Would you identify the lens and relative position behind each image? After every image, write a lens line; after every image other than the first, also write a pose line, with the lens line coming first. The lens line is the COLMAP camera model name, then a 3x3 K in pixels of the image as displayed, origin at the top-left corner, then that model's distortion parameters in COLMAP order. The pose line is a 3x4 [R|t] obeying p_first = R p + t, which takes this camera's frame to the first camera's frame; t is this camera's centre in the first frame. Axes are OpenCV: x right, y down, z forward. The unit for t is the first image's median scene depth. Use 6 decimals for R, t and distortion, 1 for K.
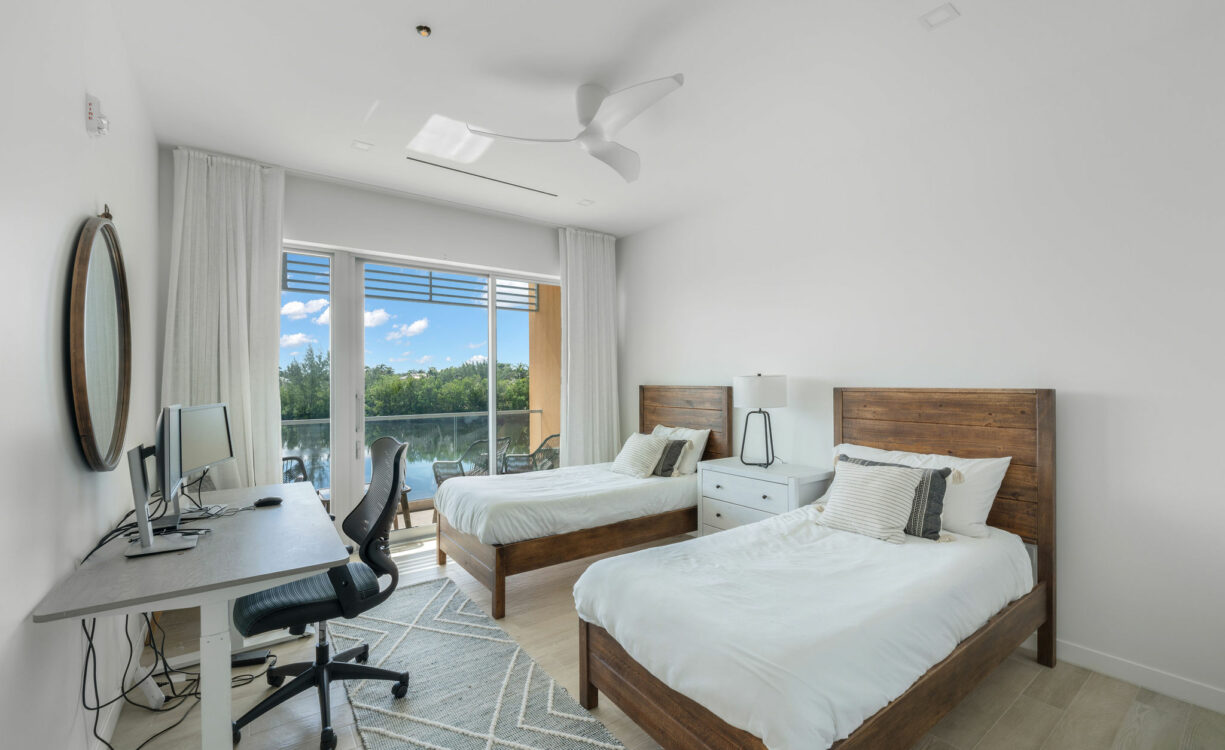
lens RADIAL K [[505.6, 0, 604.2], [0, 505.6, 373.0], [0, 0, 1]] dist [-0.001553, -0.000294]
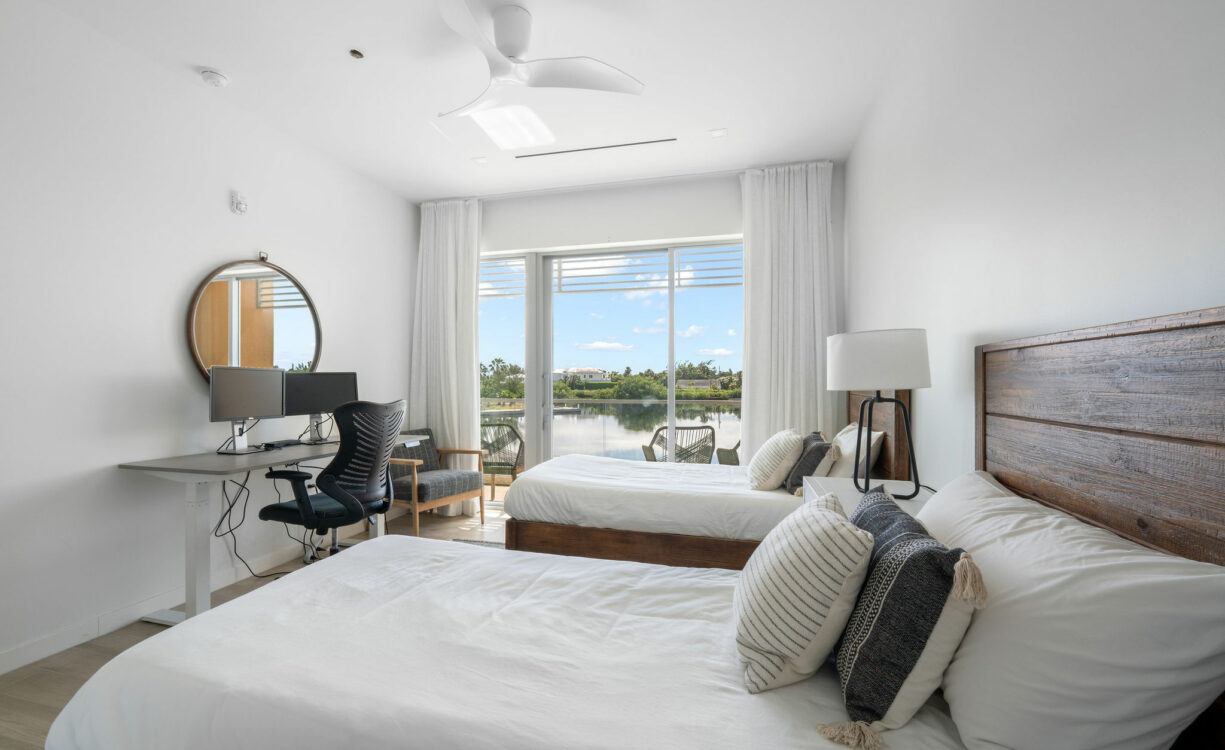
lens RADIAL K [[512.3, 0, 612.5], [0, 512.3, 375.0], [0, 0, 1]] dist [0.001237, 0.000012]
pose [[0.626098, -0.003749, -0.779736, 0.651927], [0.007526, 0.999971, 0.001236, 0.053669], [0.779708, -0.006642, 0.626108, 0.486788]]
